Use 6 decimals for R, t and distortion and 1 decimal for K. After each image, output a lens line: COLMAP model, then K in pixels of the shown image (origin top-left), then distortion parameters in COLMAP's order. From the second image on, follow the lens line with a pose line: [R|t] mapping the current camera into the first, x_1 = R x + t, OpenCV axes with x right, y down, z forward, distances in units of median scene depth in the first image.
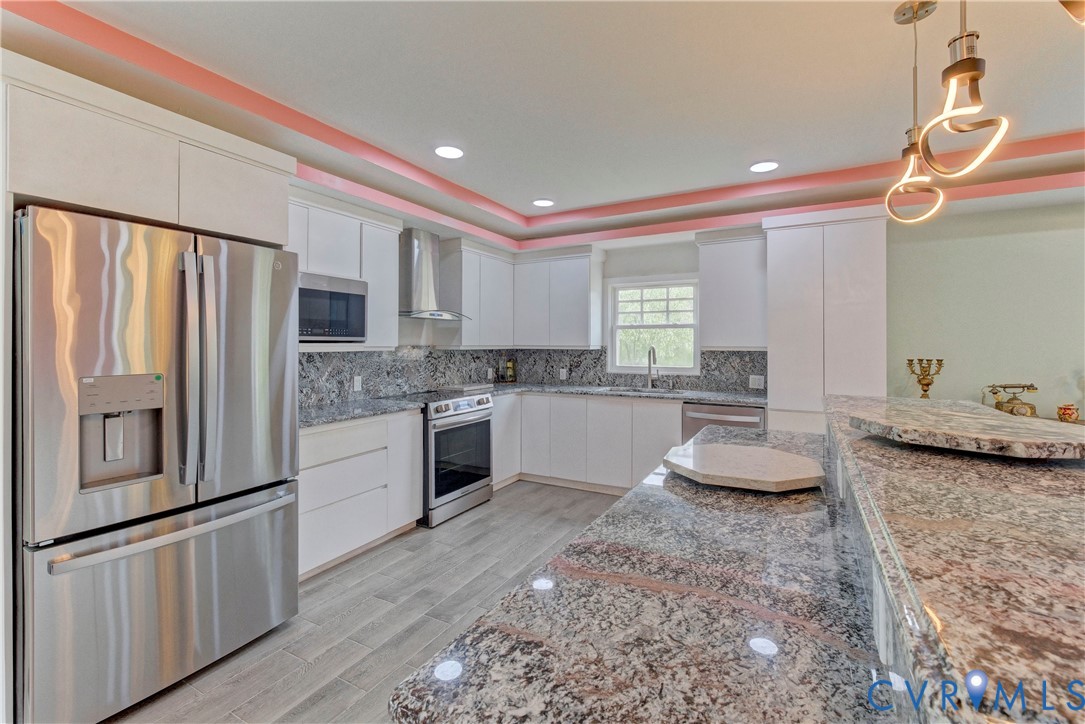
lens RADIAL K [[470.6, 0, 541.4], [0, 470.6, 343.5], [0, 0, 1]] dist [0.006011, -0.000067]
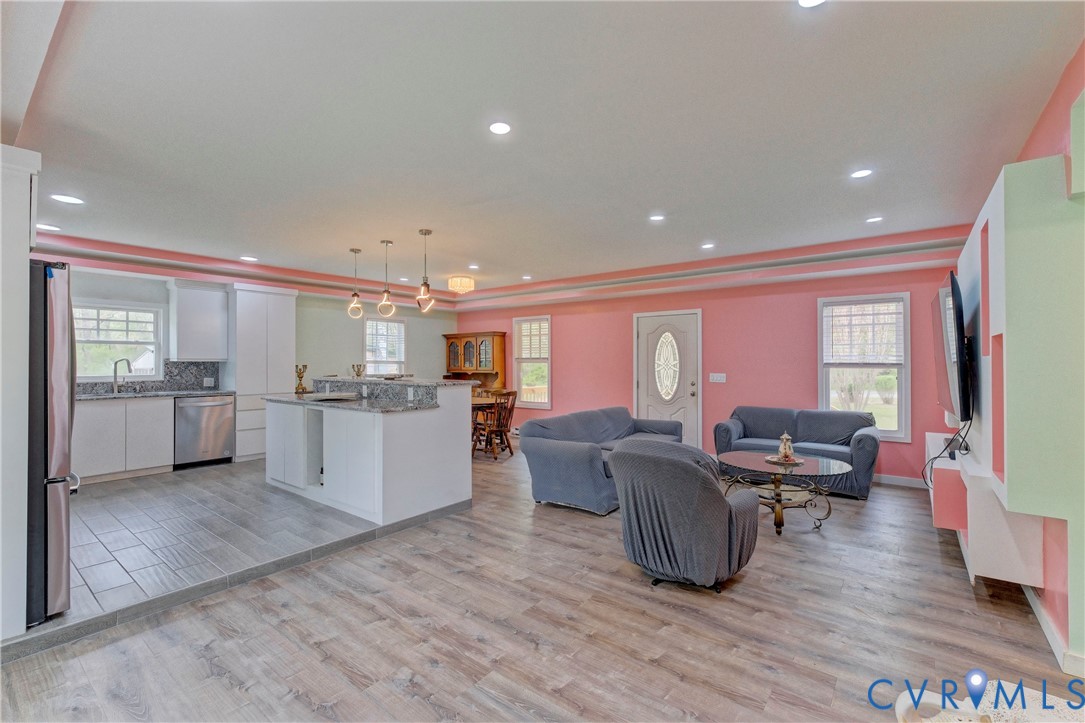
lens RADIAL K [[470.6, 0, 538.8], [0, 470.6, 359.1], [0, 0, 1]] dist [0.006011, -0.000067]
pose [[0.159338, 0.004025, 0.987216, -1.010772], [-0.001334, 0.999992, -0.003862, 0.013011], [-0.987223, -0.000701, 0.159342, -0.343916]]
